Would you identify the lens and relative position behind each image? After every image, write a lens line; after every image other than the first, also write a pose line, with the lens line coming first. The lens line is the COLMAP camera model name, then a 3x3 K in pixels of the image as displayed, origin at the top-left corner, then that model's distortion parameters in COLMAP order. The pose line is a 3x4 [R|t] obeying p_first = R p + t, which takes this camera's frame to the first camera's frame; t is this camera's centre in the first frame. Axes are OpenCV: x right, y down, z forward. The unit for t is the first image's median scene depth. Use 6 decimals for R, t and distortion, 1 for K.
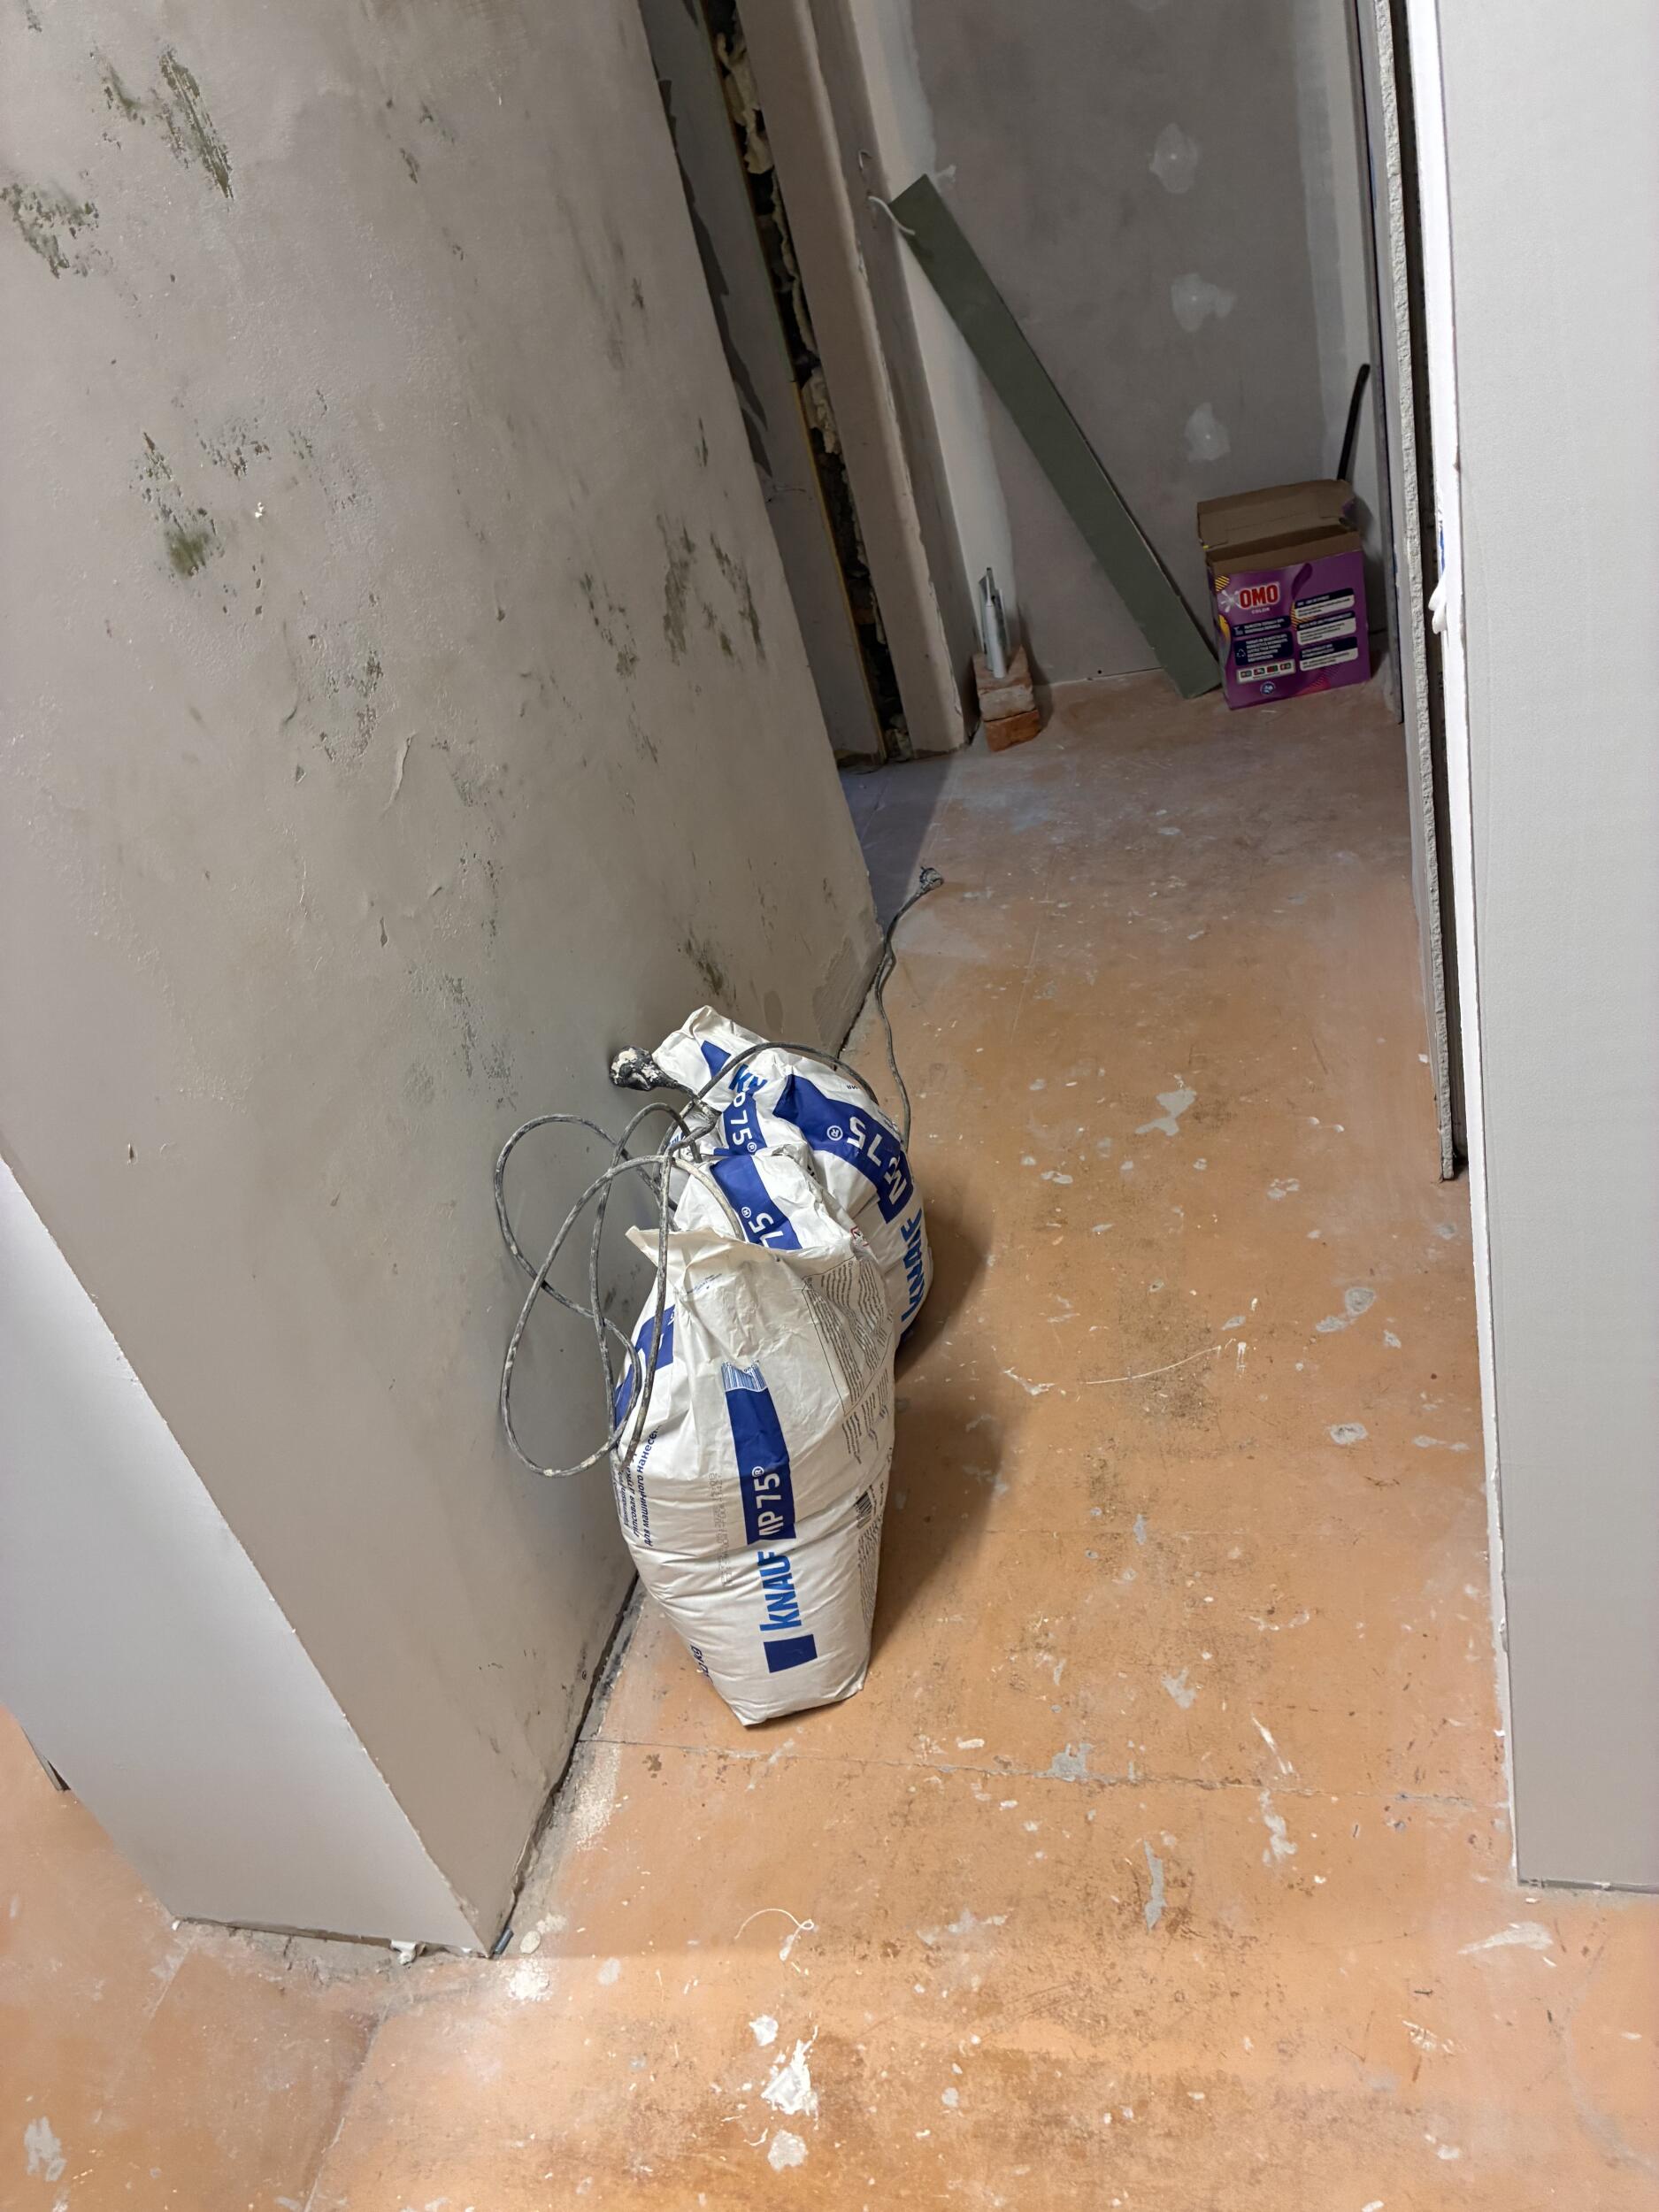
lens RADIAL K [[1696.0, 0, 827.9], [0, 1696.0, 1103.7], [0, 0, 1]] dist [-0.005301, 0.005197]
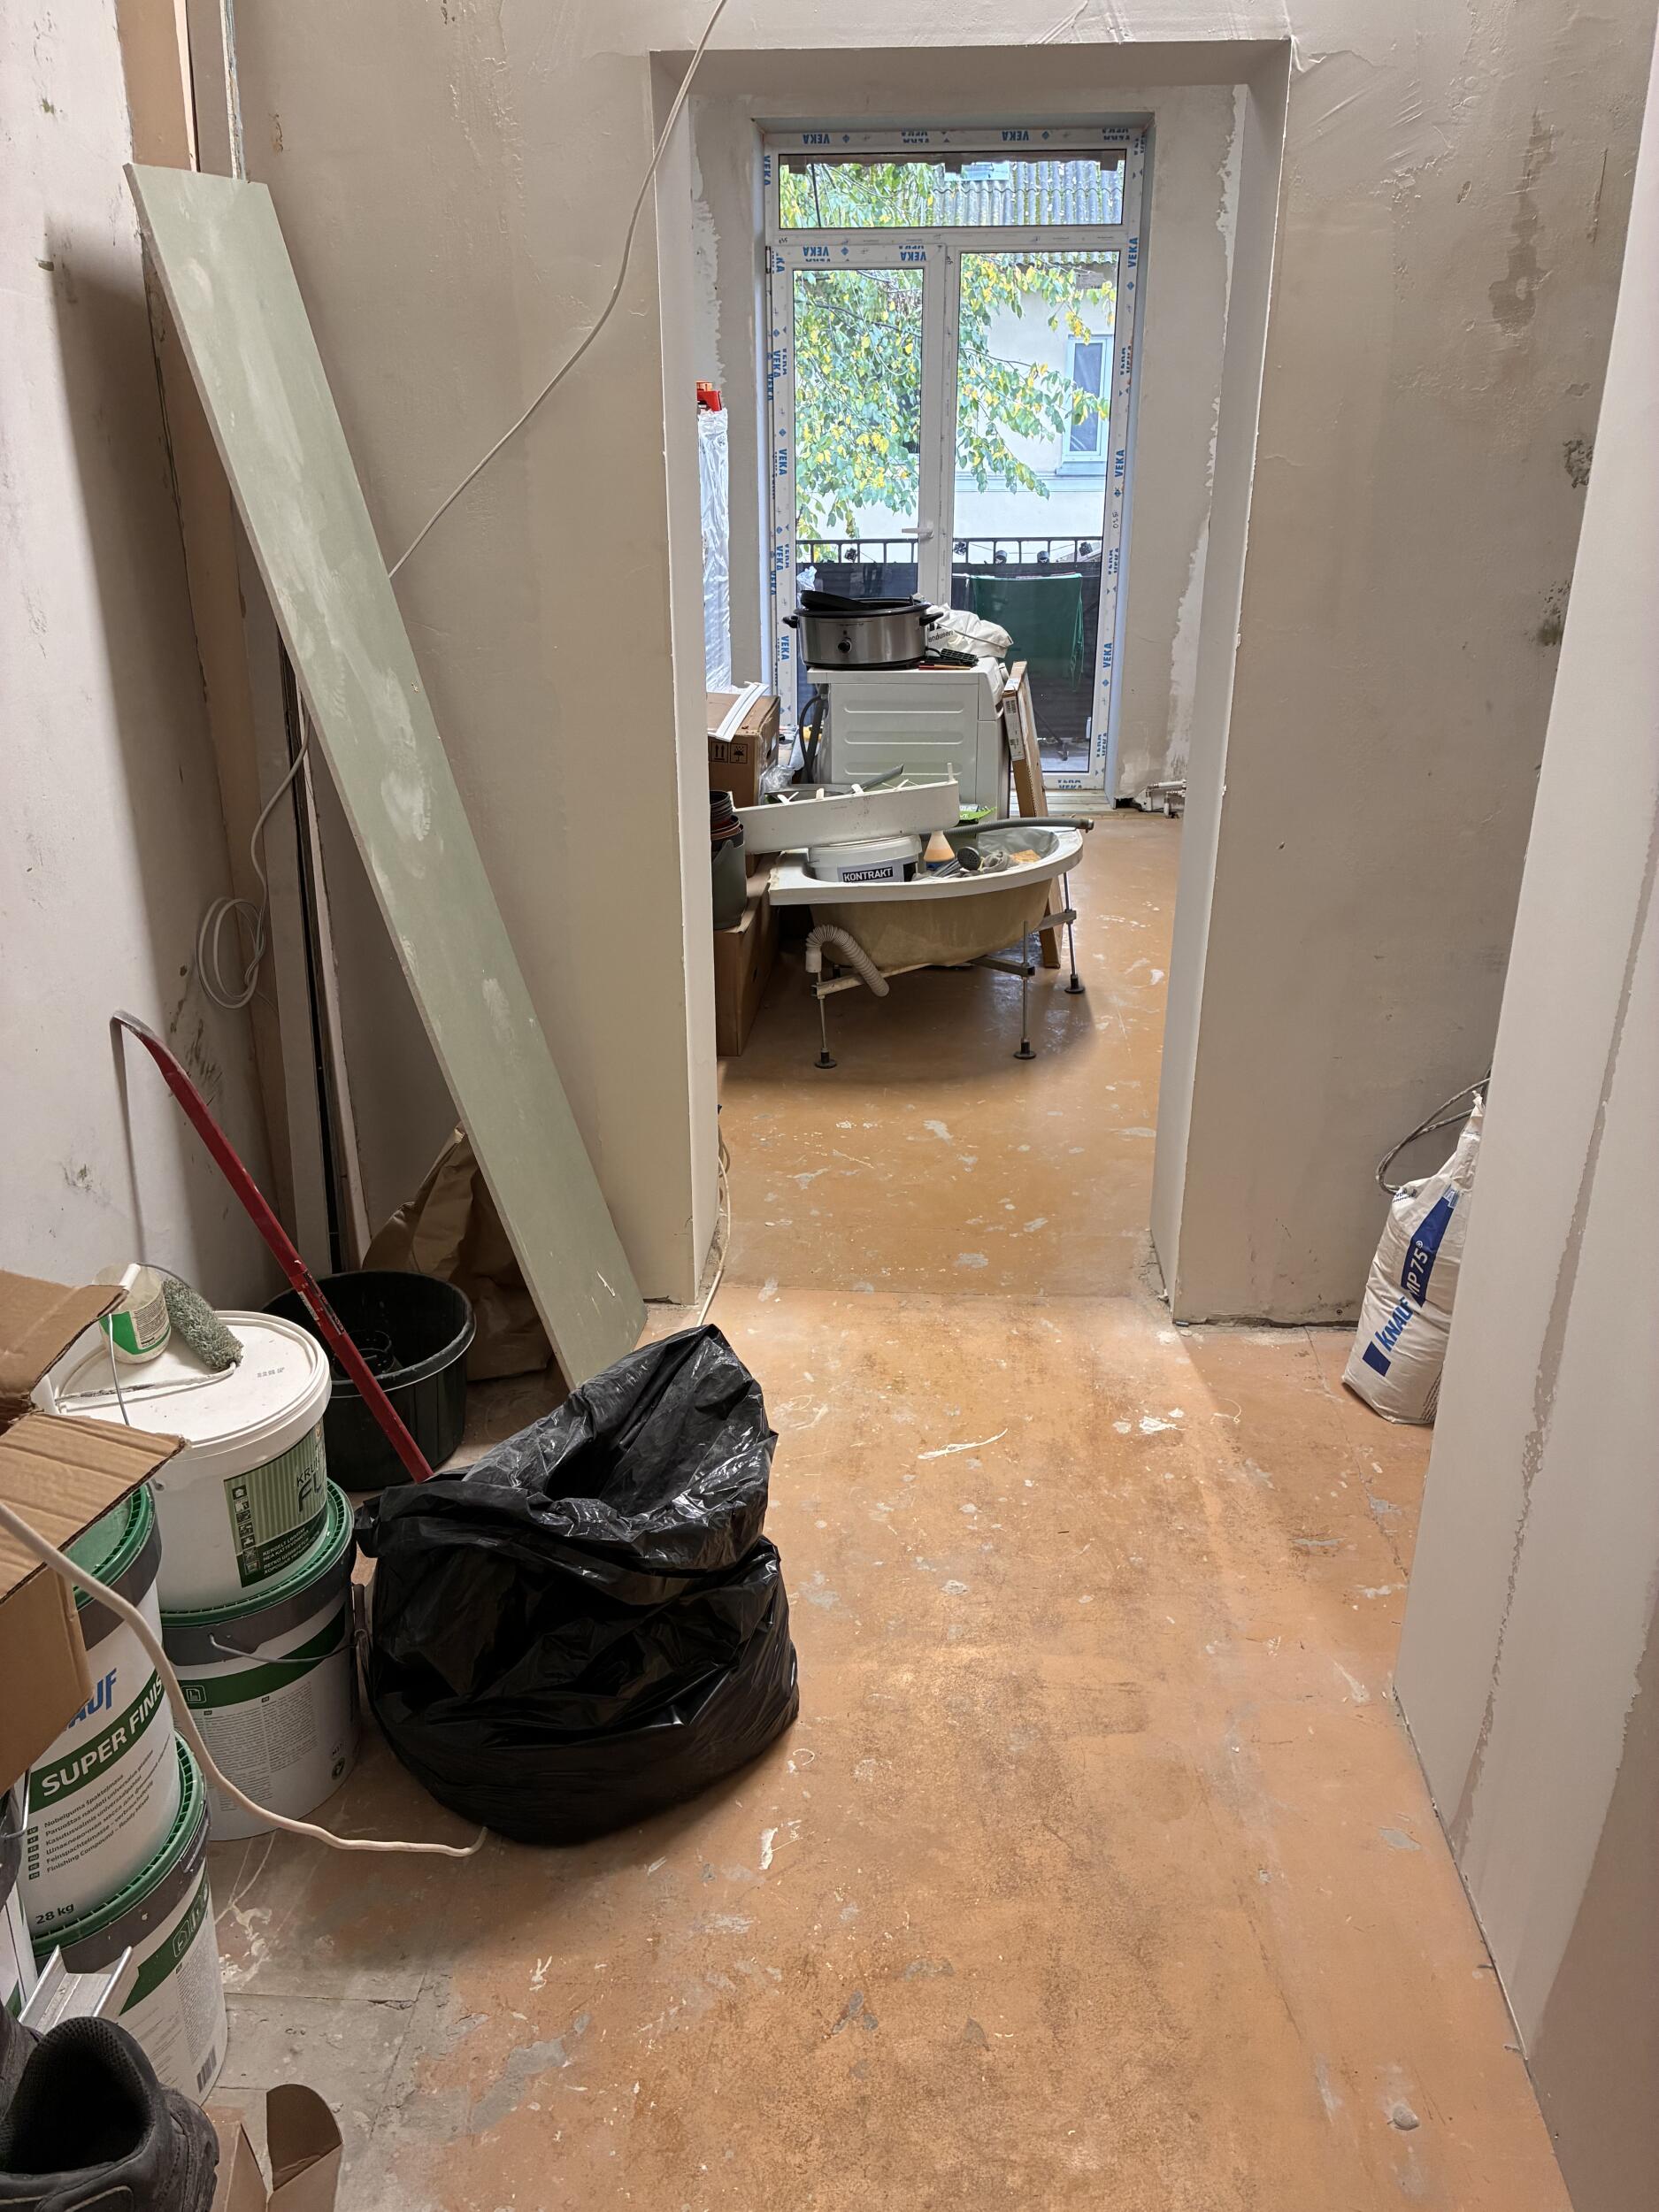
lens RADIAL K [[1696.0, 0, 825.9], [0, 1696.0, 1105.9], [0, 0, 1]] dist [-0.005301, 0.005197]
pose [[0.164826, 0.578158, -0.799103, 1.130817], [-0.579891, 0.712171, 0.395651, -0.204660], [0.797847, 0.398179, 0.452652, -0.284510]]
